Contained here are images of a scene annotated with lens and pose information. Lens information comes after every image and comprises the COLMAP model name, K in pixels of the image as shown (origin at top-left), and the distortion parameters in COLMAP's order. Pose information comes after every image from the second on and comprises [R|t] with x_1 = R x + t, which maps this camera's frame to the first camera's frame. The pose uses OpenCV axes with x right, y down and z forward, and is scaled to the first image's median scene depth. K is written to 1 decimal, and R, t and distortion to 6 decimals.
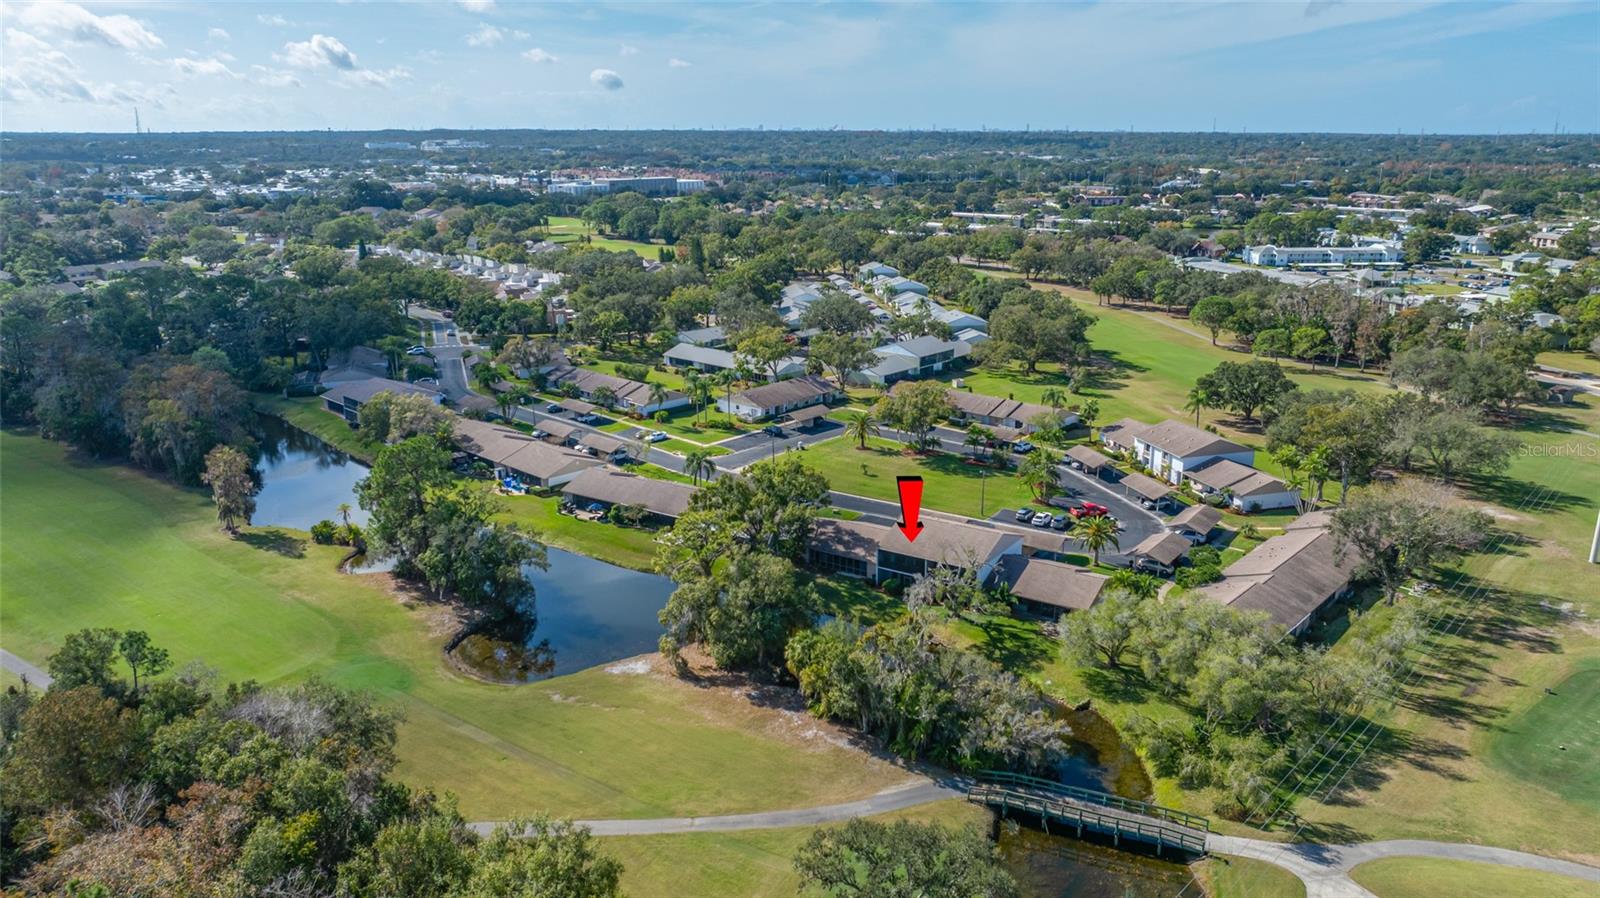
lens RADIAL K [[1103.6, 0, 800.0], [0, 1103.6, 449.0], [0, 0, 1]] dist [-0.016747, 0.003155]
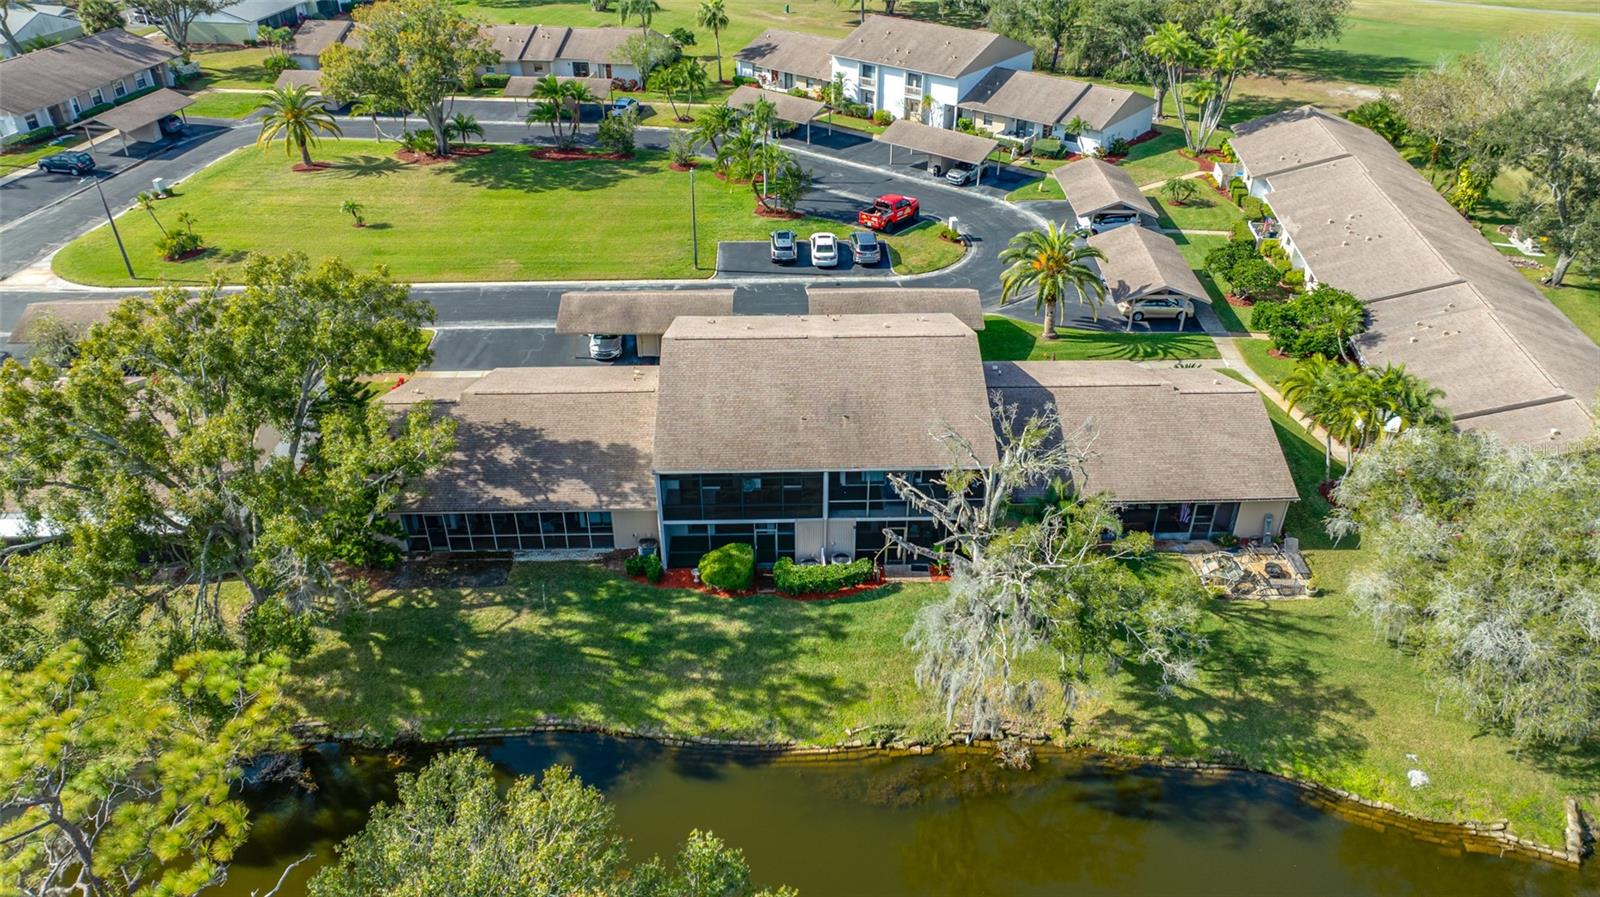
lens RADIAL K [[1129.5, 0, 800.0], [0, 1129.5, 448.5], [0, 0, 1]] dist [-0.048341, 0.058080]
pose [[0.825003, -0.300545, 0.478585, -0.037641], [0.154329, 0.934487, 0.320807, -0.011260], [-0.543648, -0.190807, 0.817337, 0.581334]]
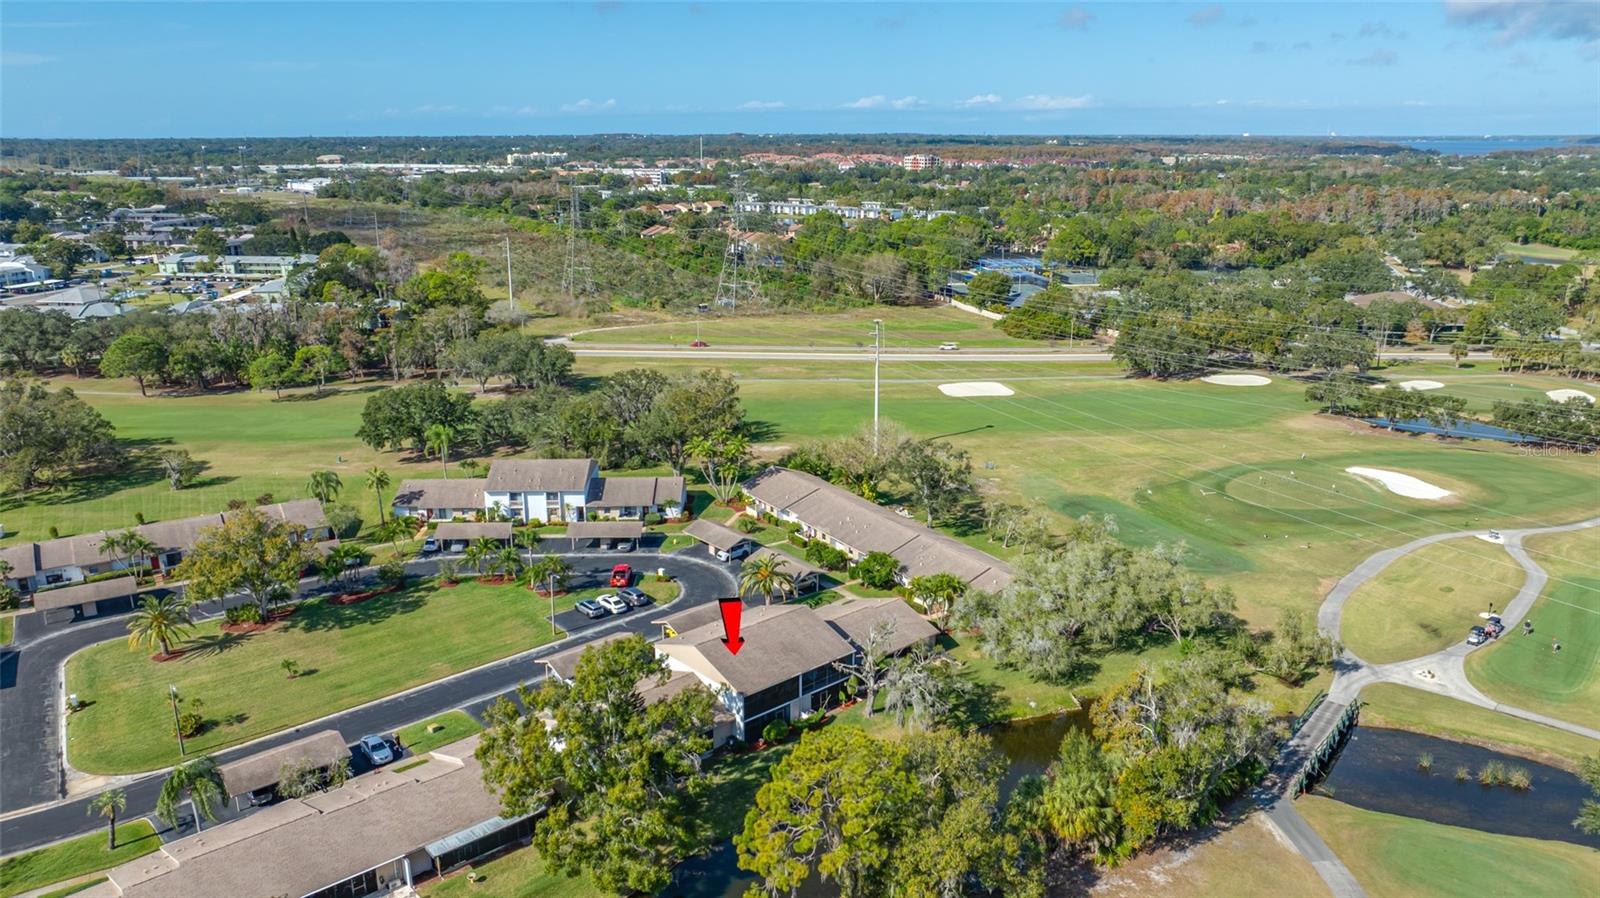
lens RADIAL K [[1103.6, 0, 800.0], [0, 1103.6, 449.0], [0, 0, 1]] dist [-0.016747, 0.003155]
pose [[0.268854, -0.257790, 0.928042, -0.427580], [0.267089, 0.945686, 0.185315, -0.144885], [-0.925408, 0.198047, 0.323105, 0.578777]]
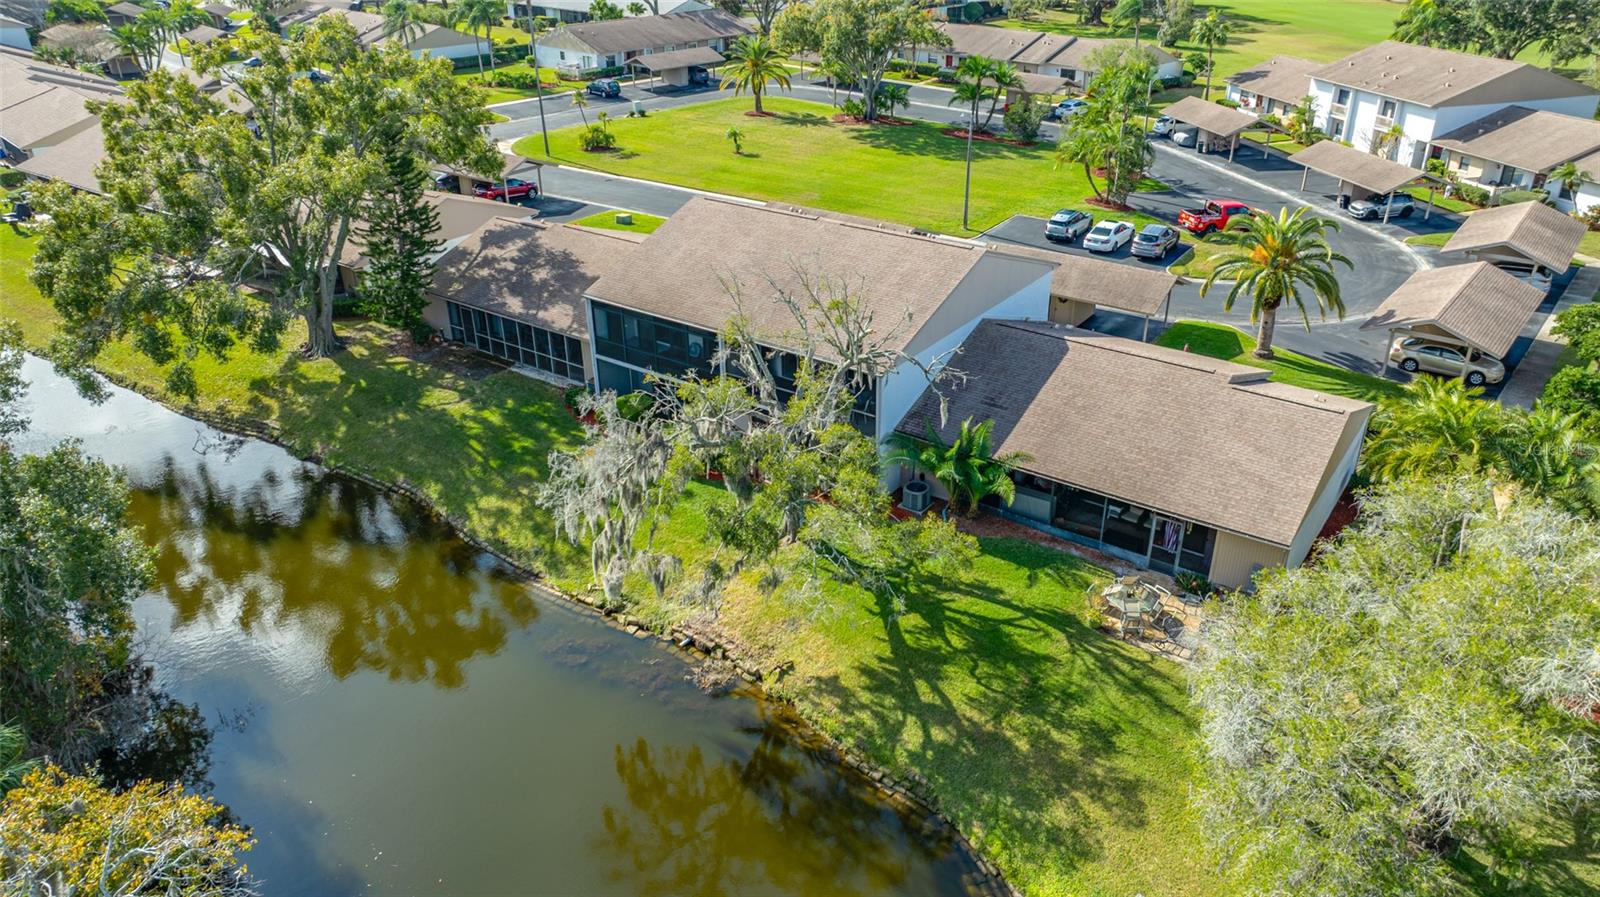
lens RADIAL K [[1103.6, 0, 800.0], [0, 1103.6, 448.5], [0, 0, 1]] dist [-0.016747, 0.003155]
pose [[0.999126, 0.011716, -0.040116, 0.118308], [-0.003231, 0.978678, 0.205375, 0.054719], [0.041667, -0.205066, 0.977861, 0.559159]]
